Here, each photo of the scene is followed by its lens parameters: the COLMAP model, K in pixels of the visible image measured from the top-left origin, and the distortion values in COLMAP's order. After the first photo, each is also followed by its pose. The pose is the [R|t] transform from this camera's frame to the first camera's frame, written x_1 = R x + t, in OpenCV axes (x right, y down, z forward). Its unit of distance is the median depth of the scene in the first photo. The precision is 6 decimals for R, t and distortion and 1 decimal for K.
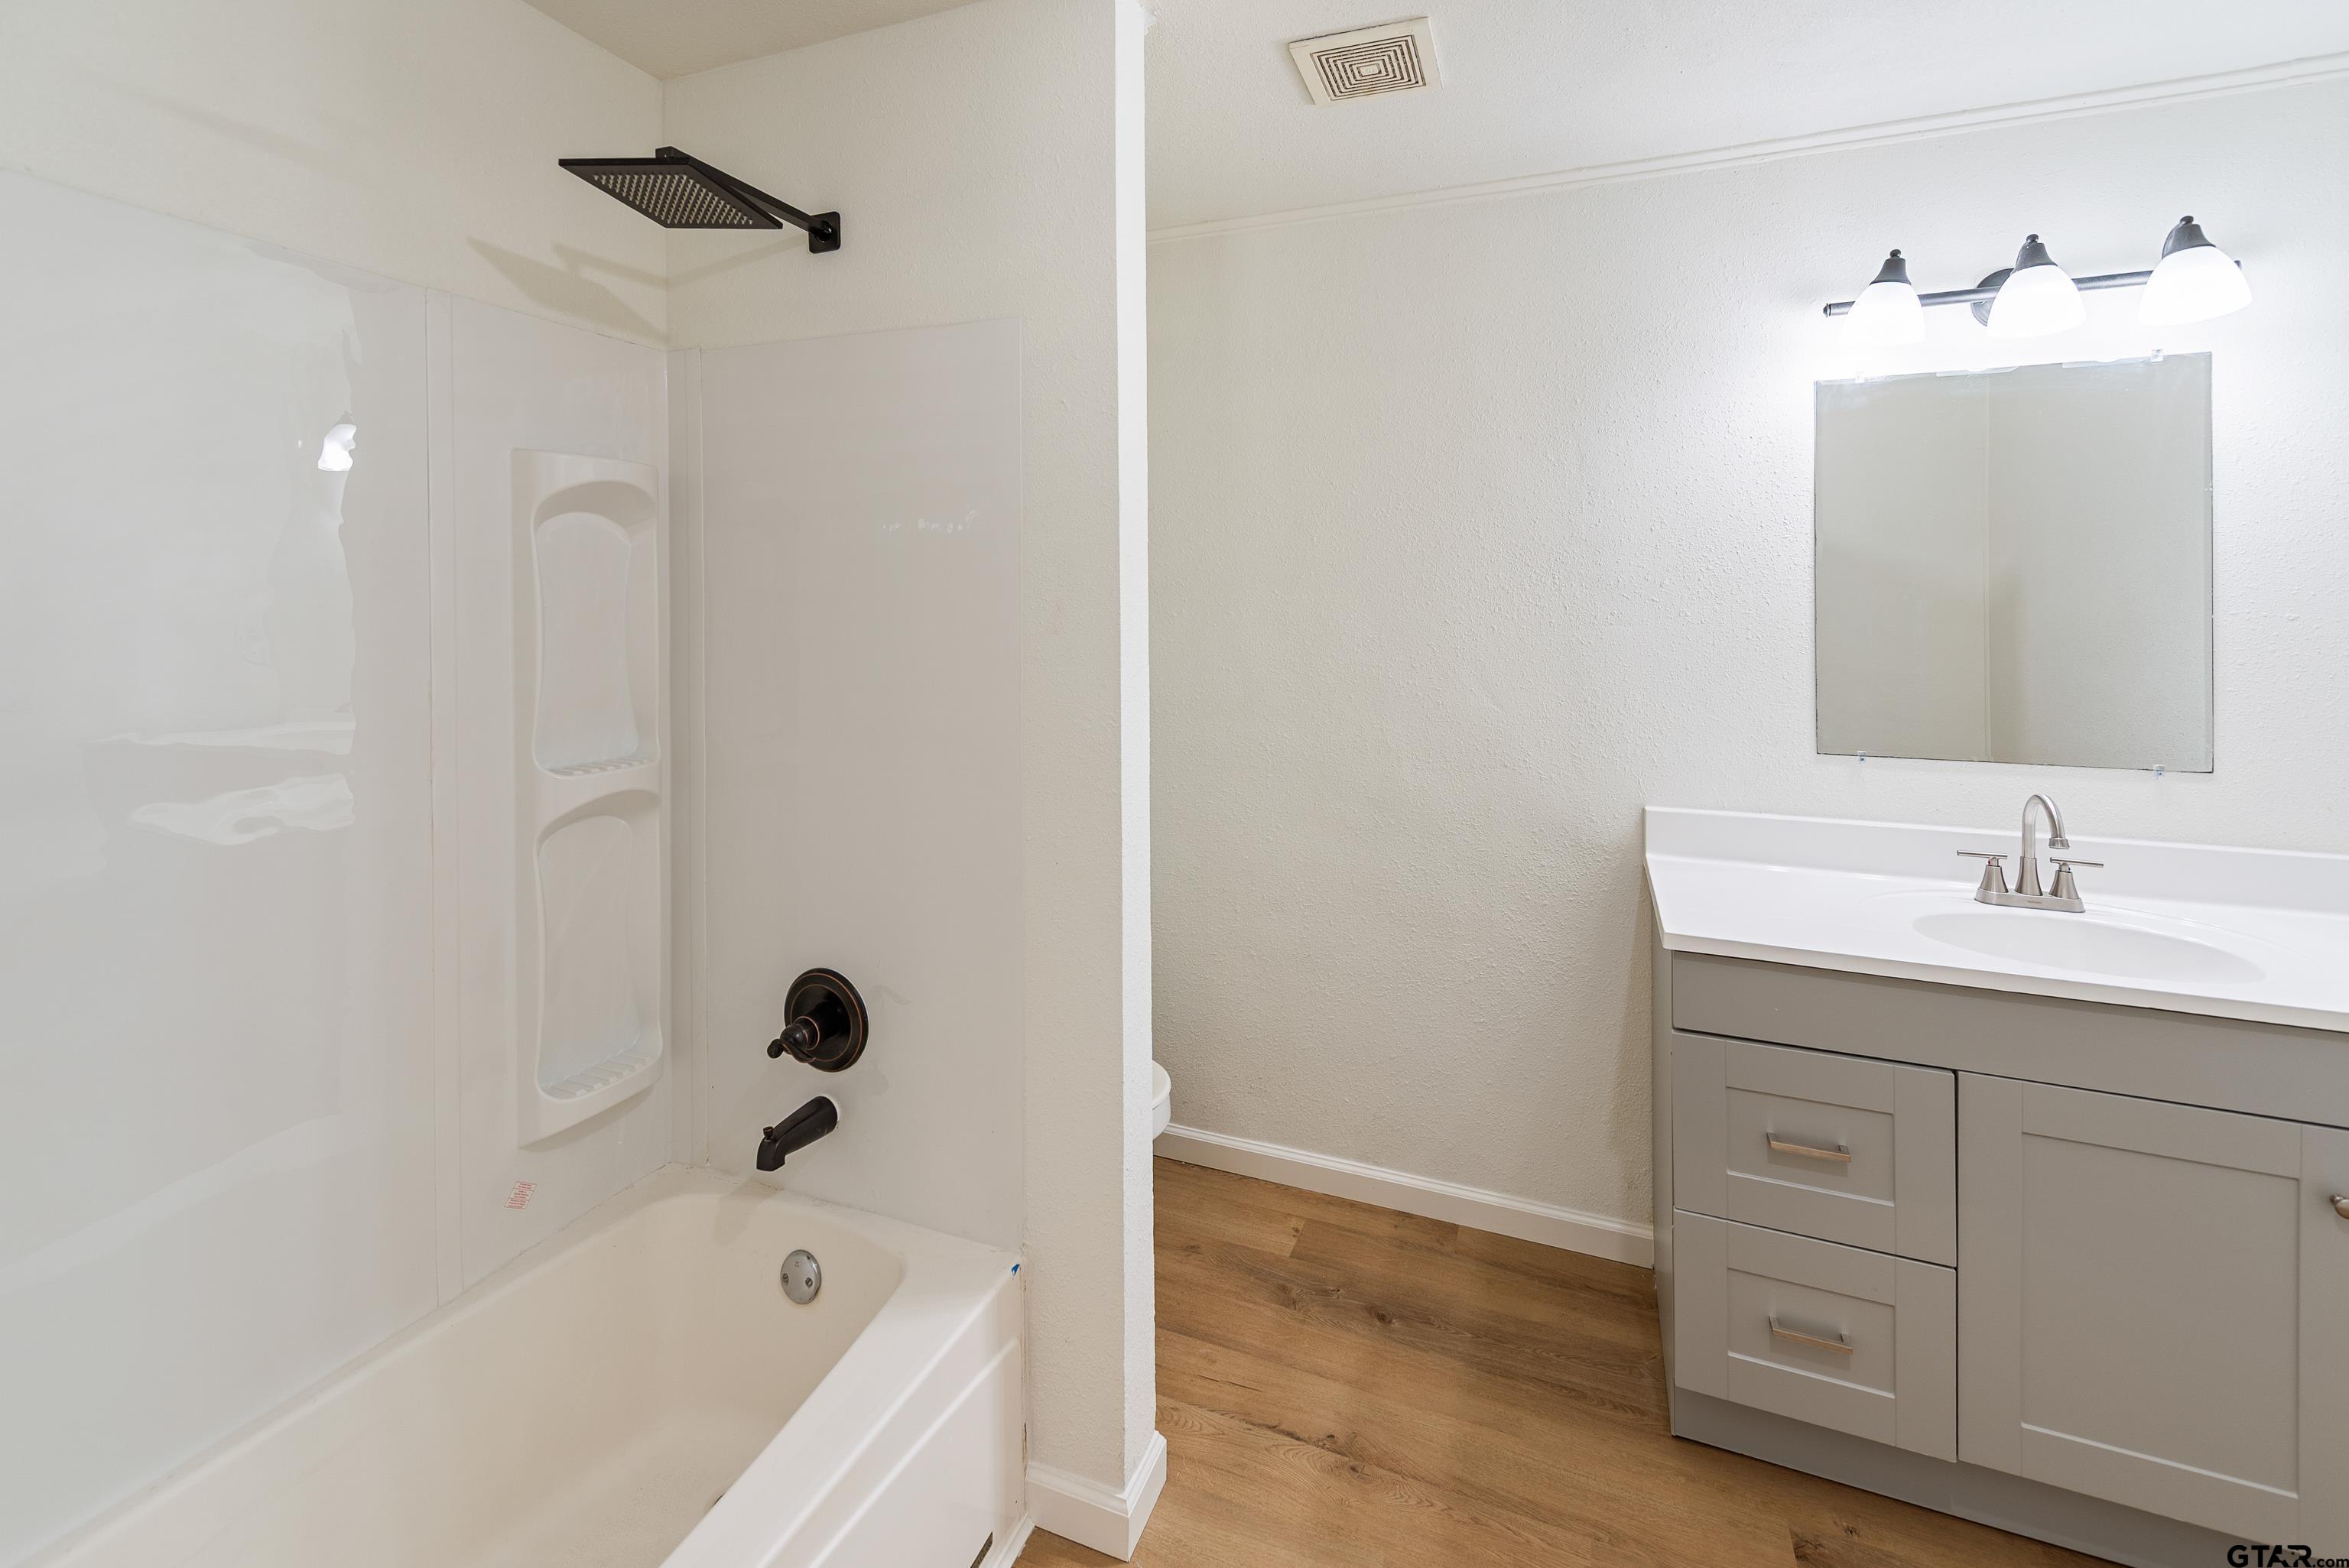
lens RADIAL K [[953.4, 0, 1172.9], [0, 953.4, 626.0], [0, 0, 1]] dist [0.001726, -0.000297]
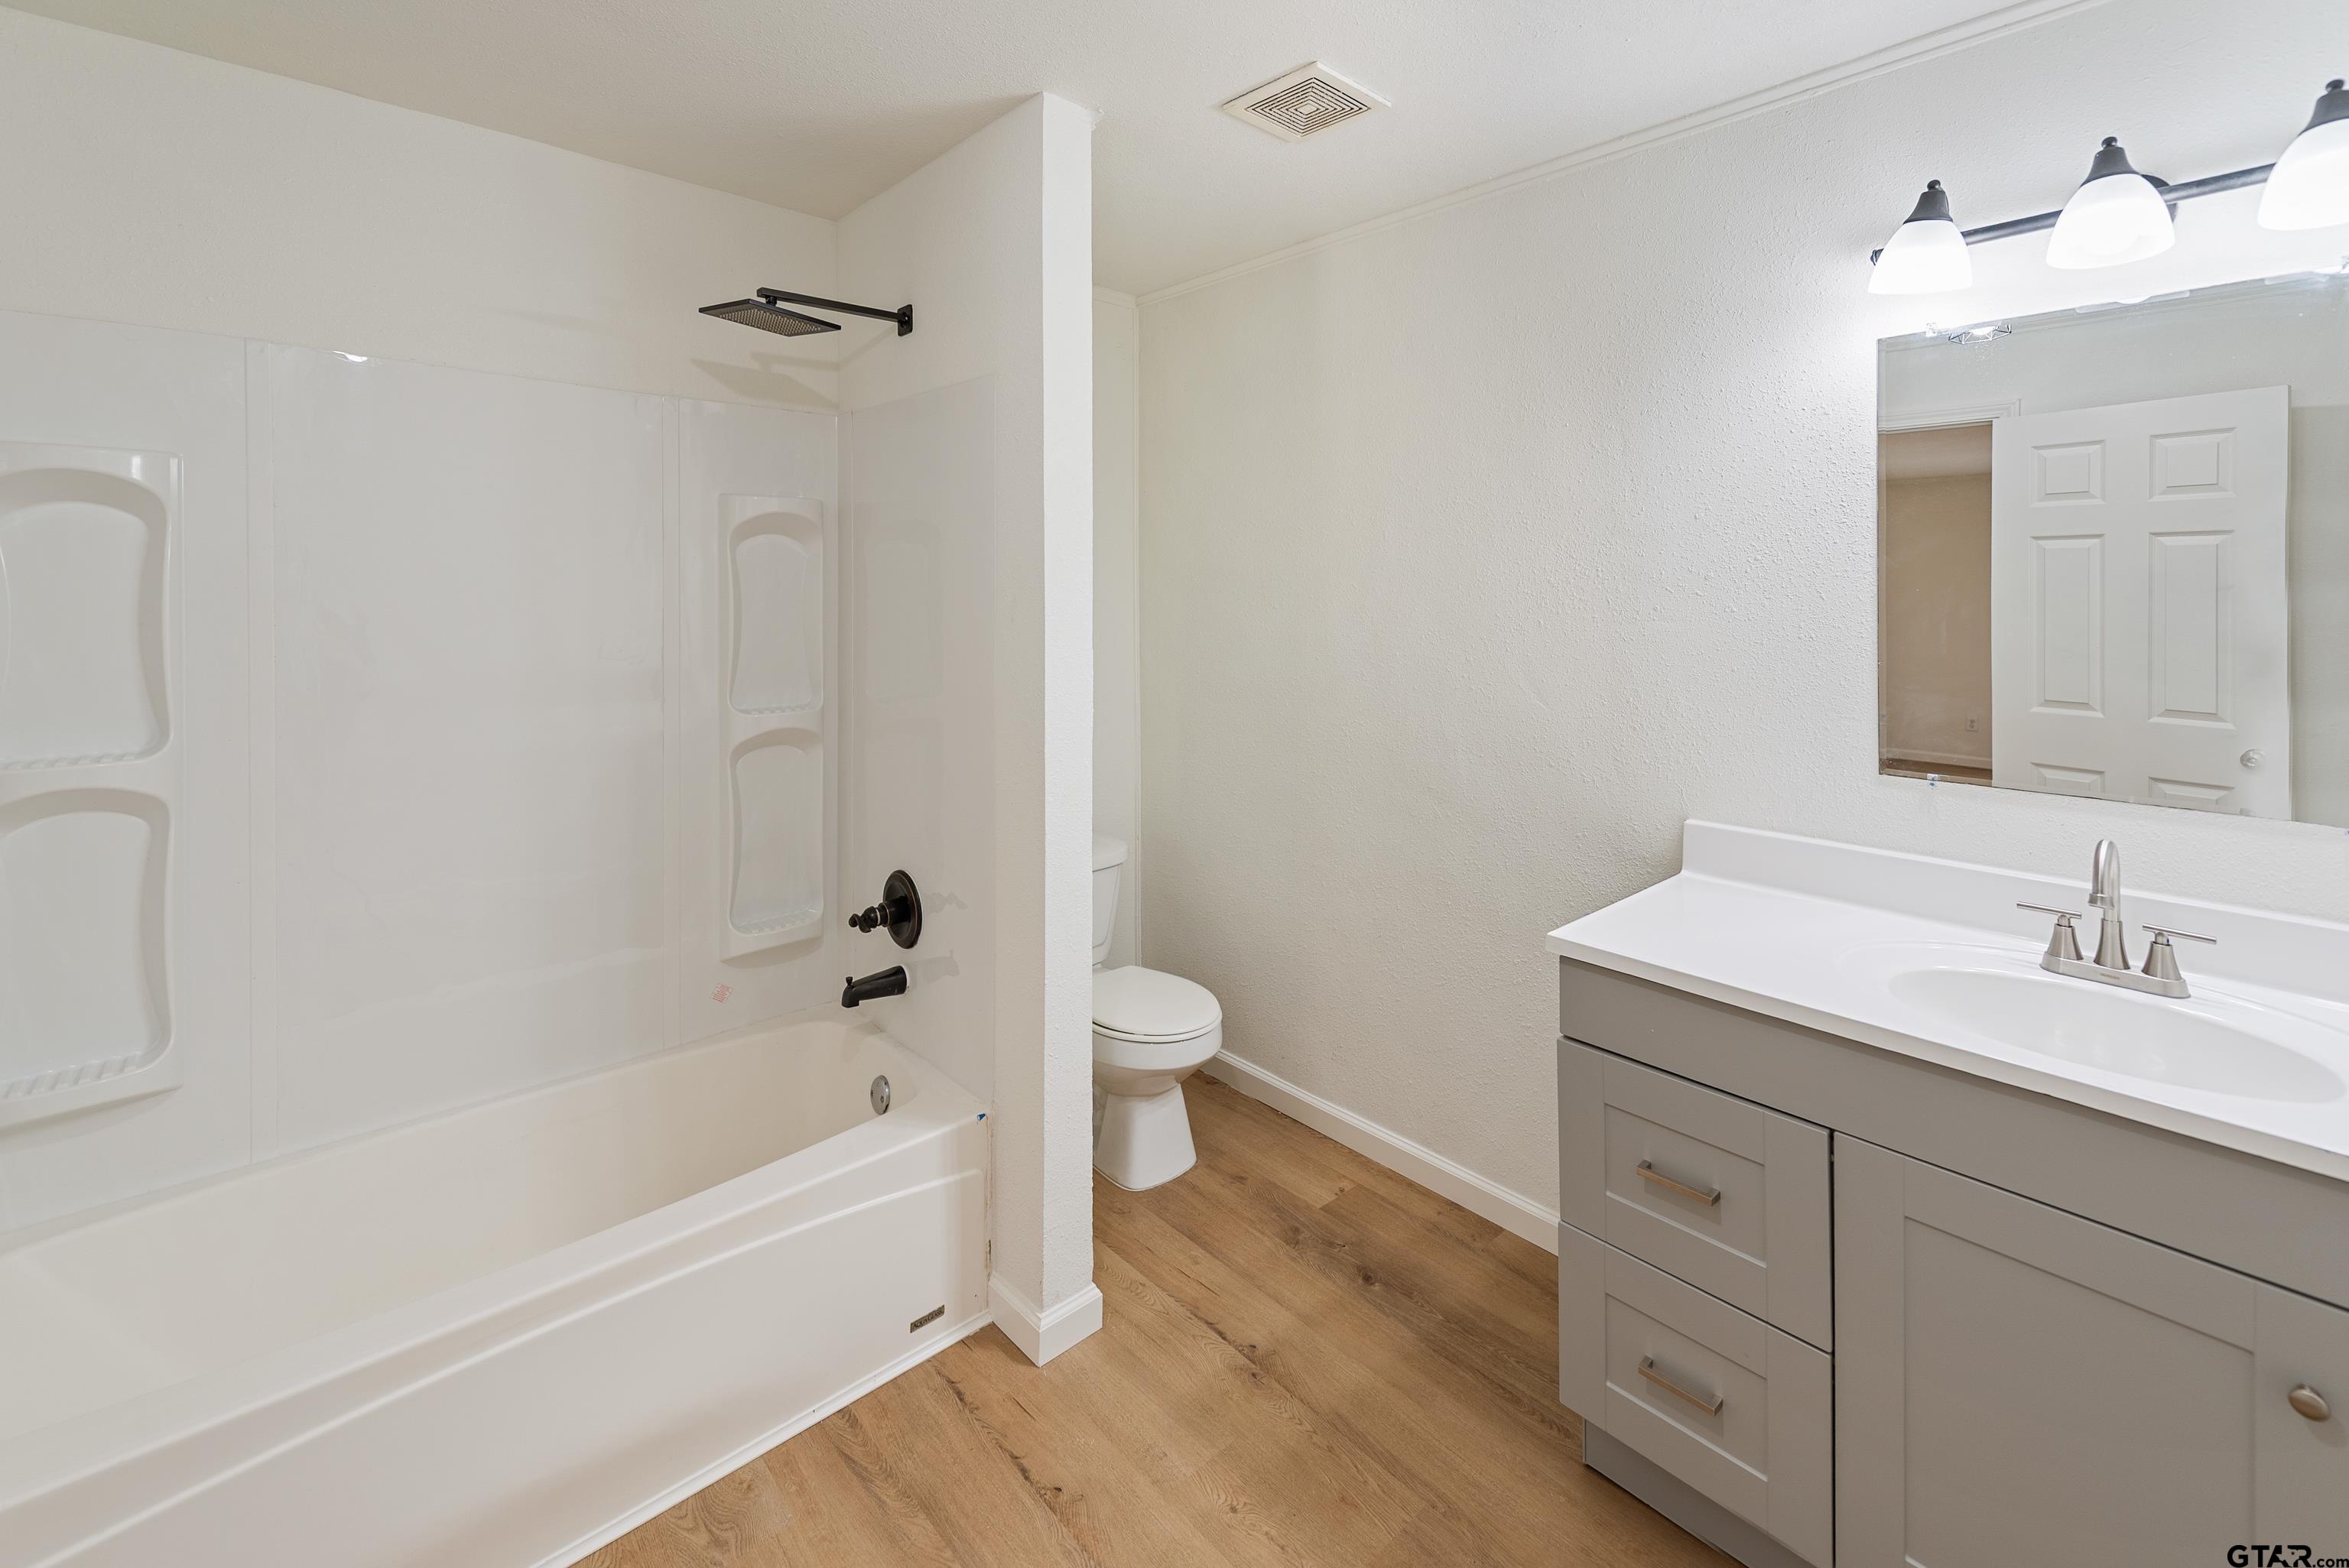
lens RADIAL K [[975.5, 0, 1222.4], [0, 975.5, 611.7], [0, 0, 1]] dist [-0.000220, -0.000620]
pose [[0.906214, 0.008254, -0.422740, 0.582944], [-0.009752, 0.999951, -0.001381, -0.005581], [0.422708, 0.005374, 0.906250, -0.048122]]
